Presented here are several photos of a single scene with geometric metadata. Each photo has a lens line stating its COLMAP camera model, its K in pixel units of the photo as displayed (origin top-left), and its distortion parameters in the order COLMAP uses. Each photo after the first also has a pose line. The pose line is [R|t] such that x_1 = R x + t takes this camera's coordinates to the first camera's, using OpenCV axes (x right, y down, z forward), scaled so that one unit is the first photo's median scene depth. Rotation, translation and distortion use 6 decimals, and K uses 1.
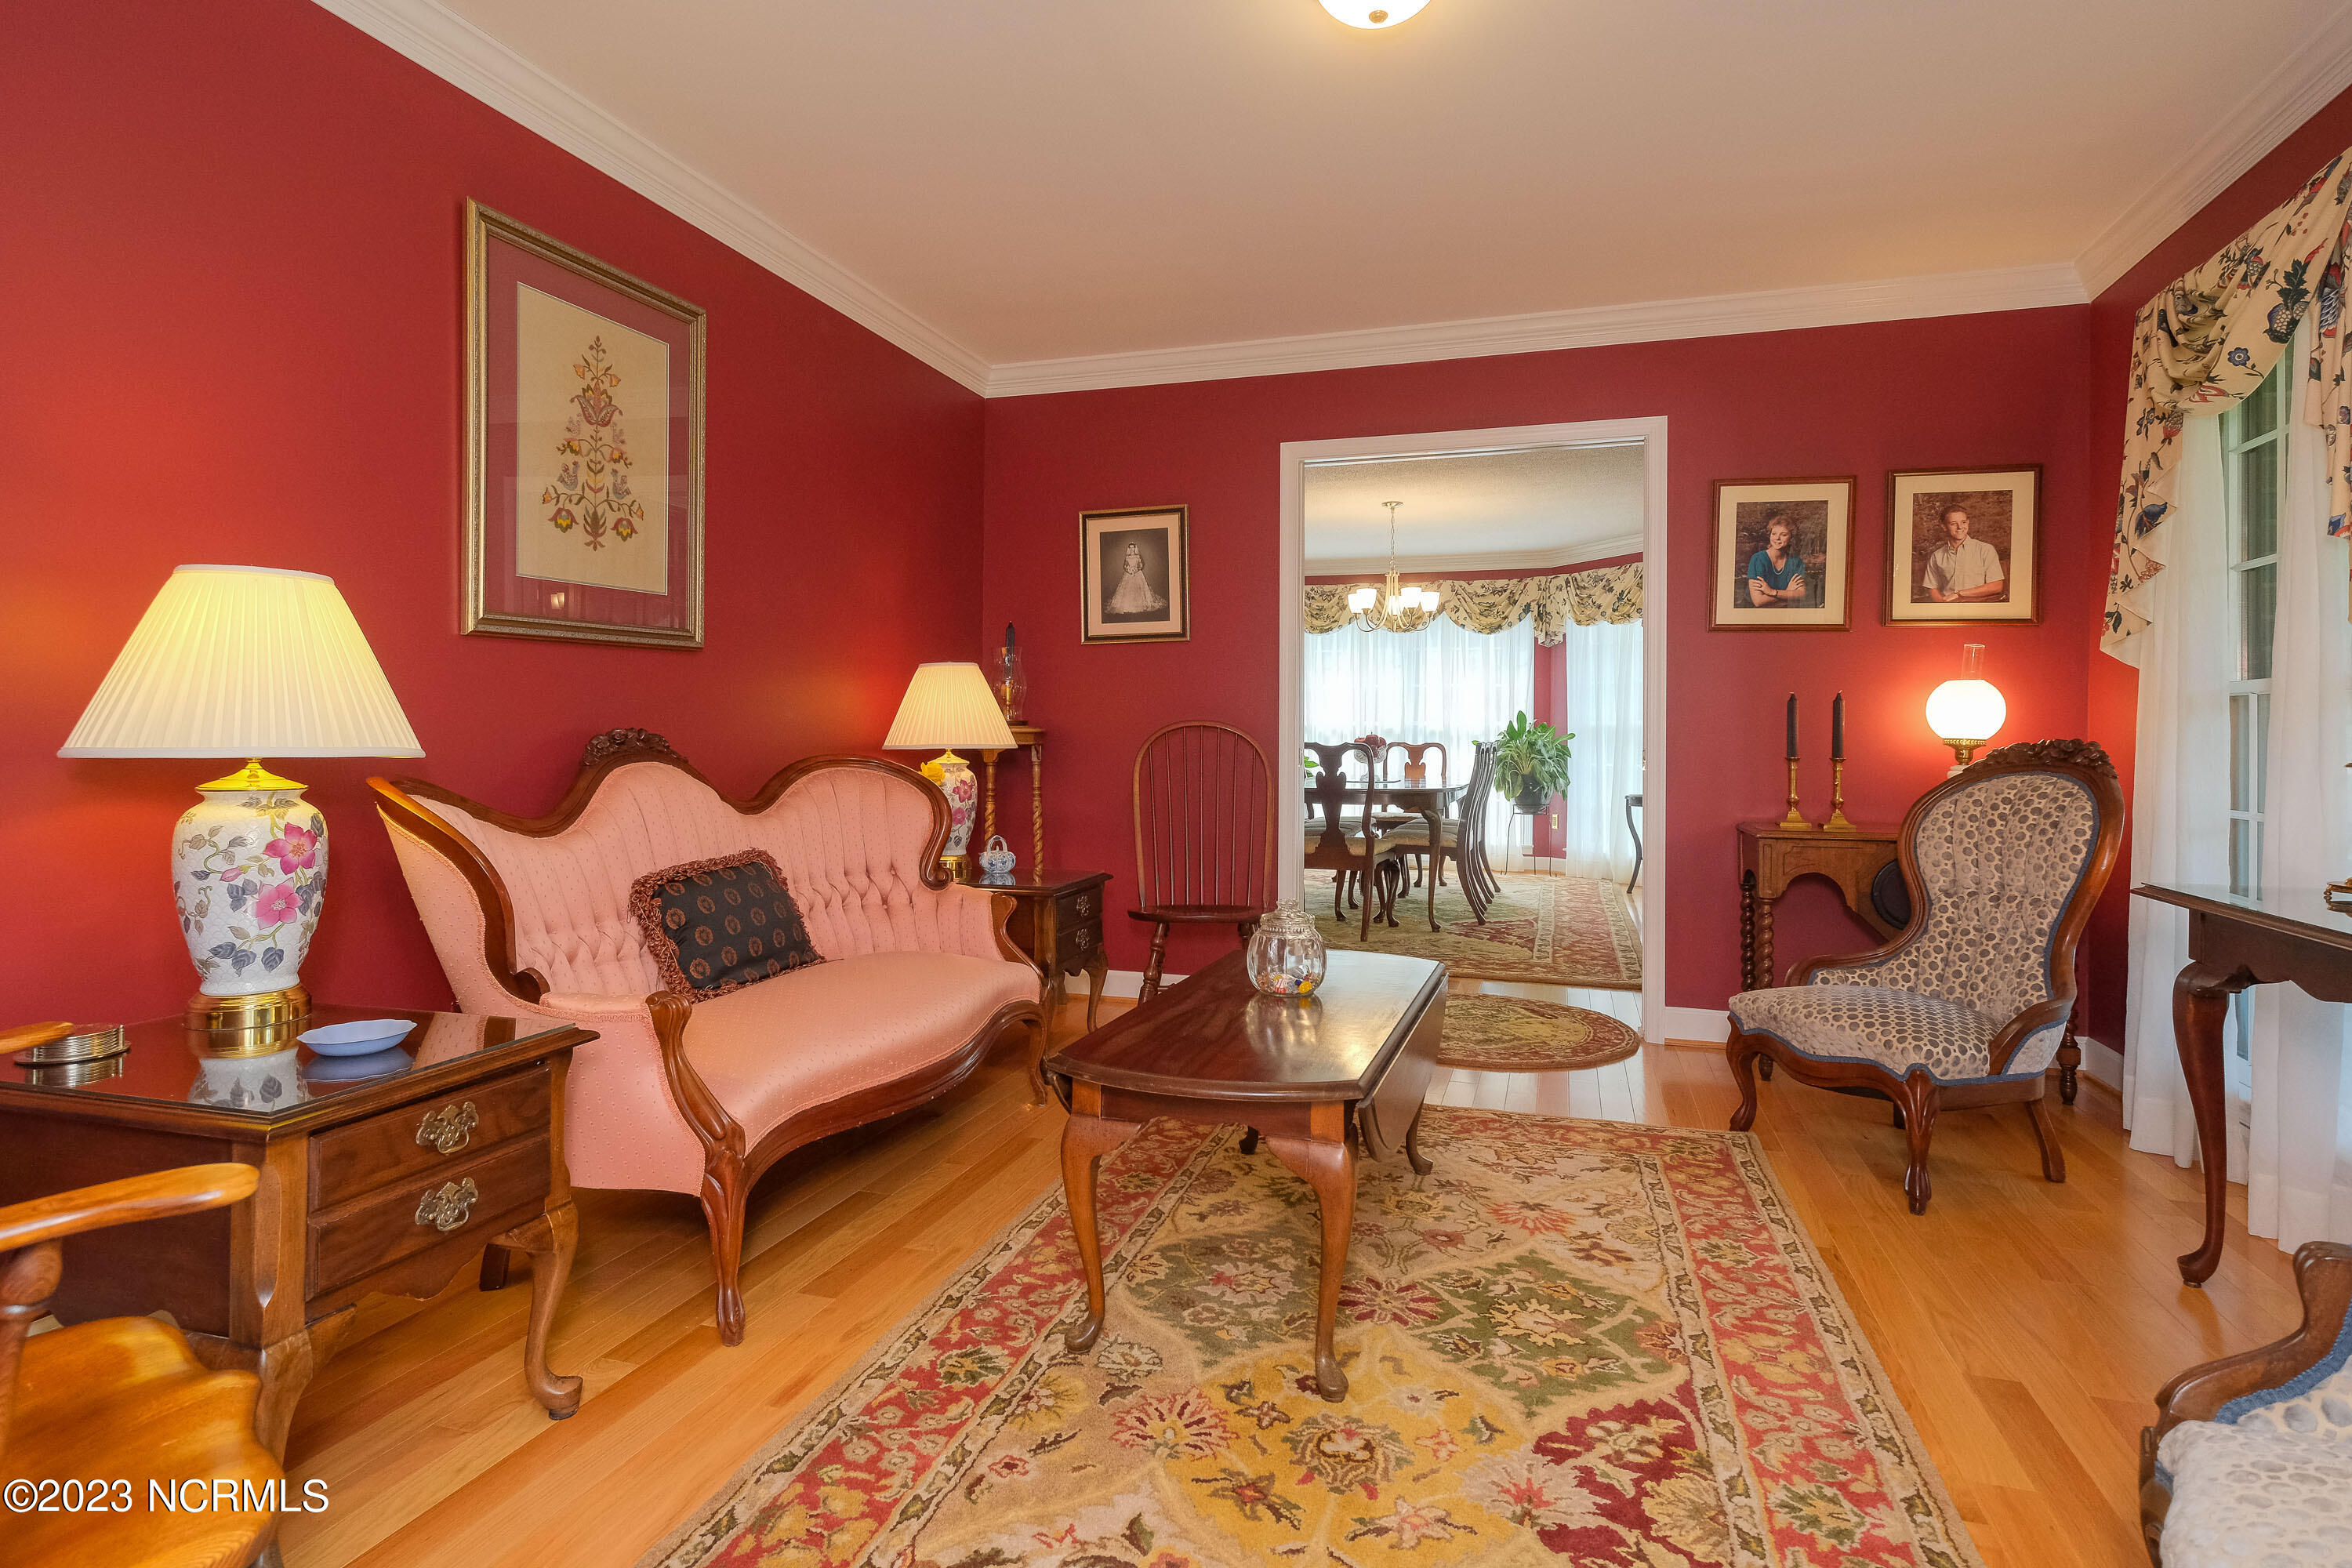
lens RADIAL K [[1258.4, 0, 1176.0], [0, 1258.4, 784.0], [0, 0, 1]] dist [0.007438, 0.000487]
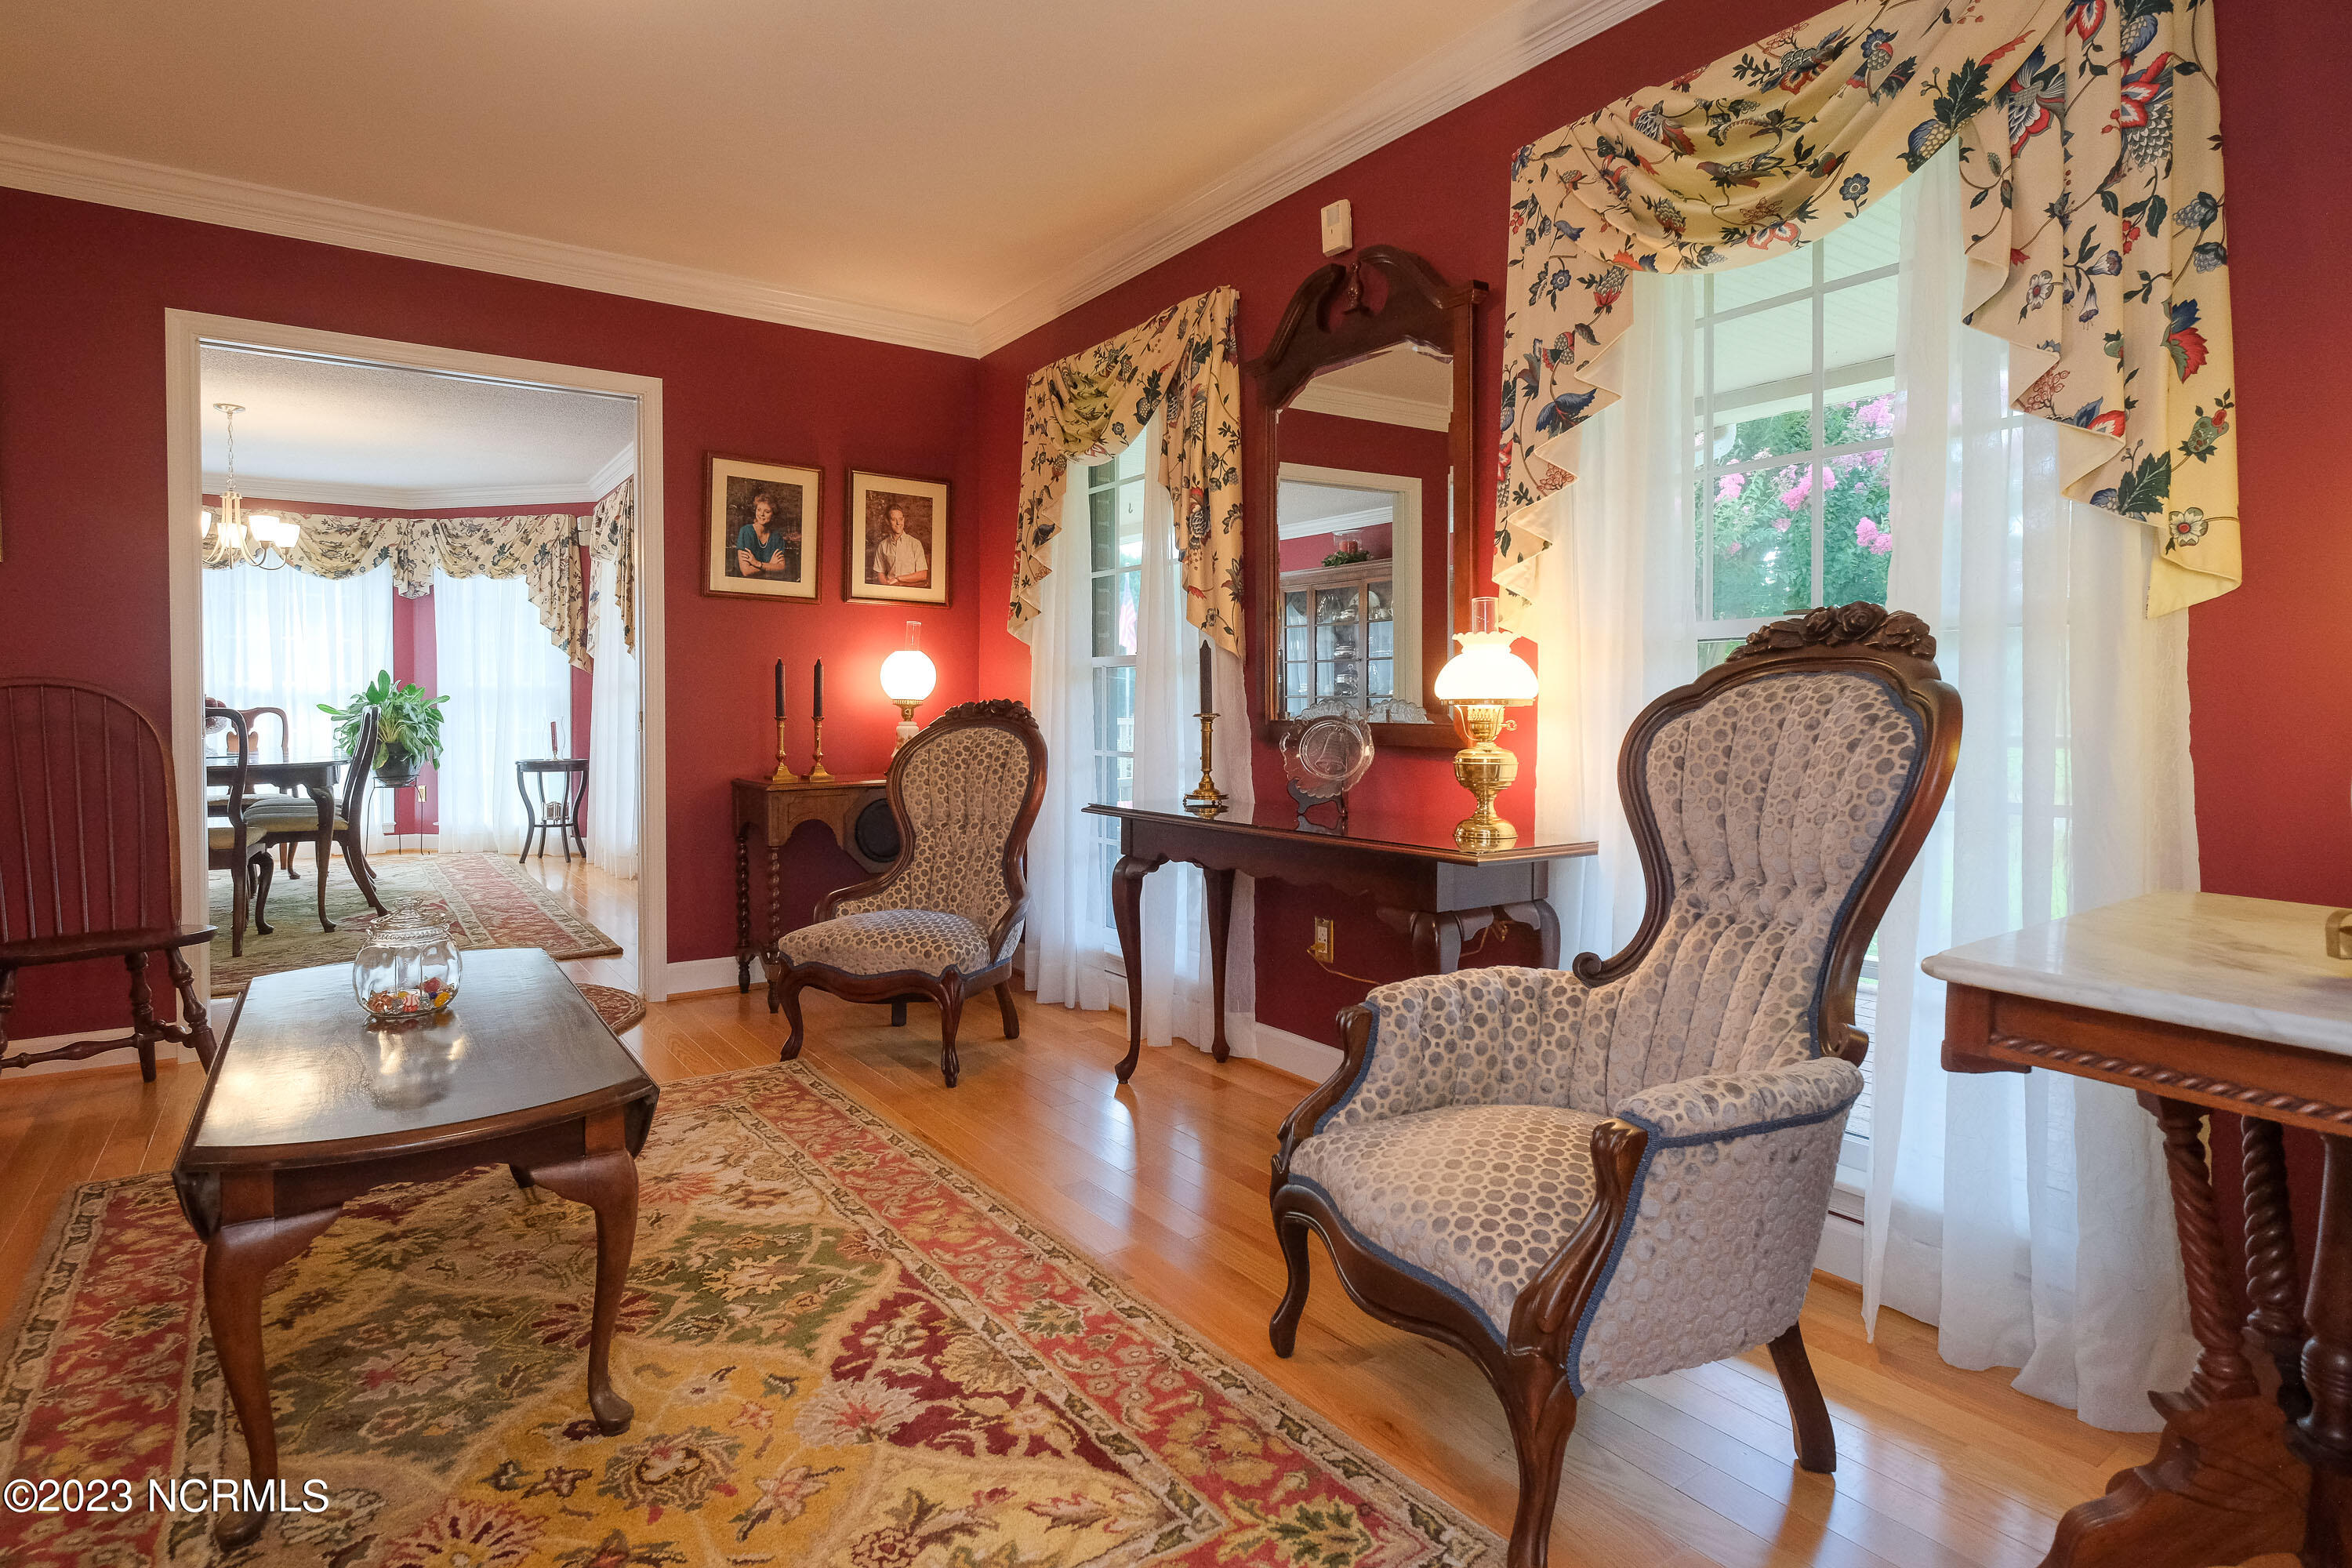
lens RADIAL K [[1234.3, 0, 1176.0], [0, 1234.3, 784.0], [0, 0, 1]] dist [0.001598, -0.000815]
pose [[0.602076, -0.058649, 0.796282, -0.214652], [0.033711, 0.998277, 0.048038, -0.003678], [-0.797726, -0.002079, 0.603016, 0.100180]]
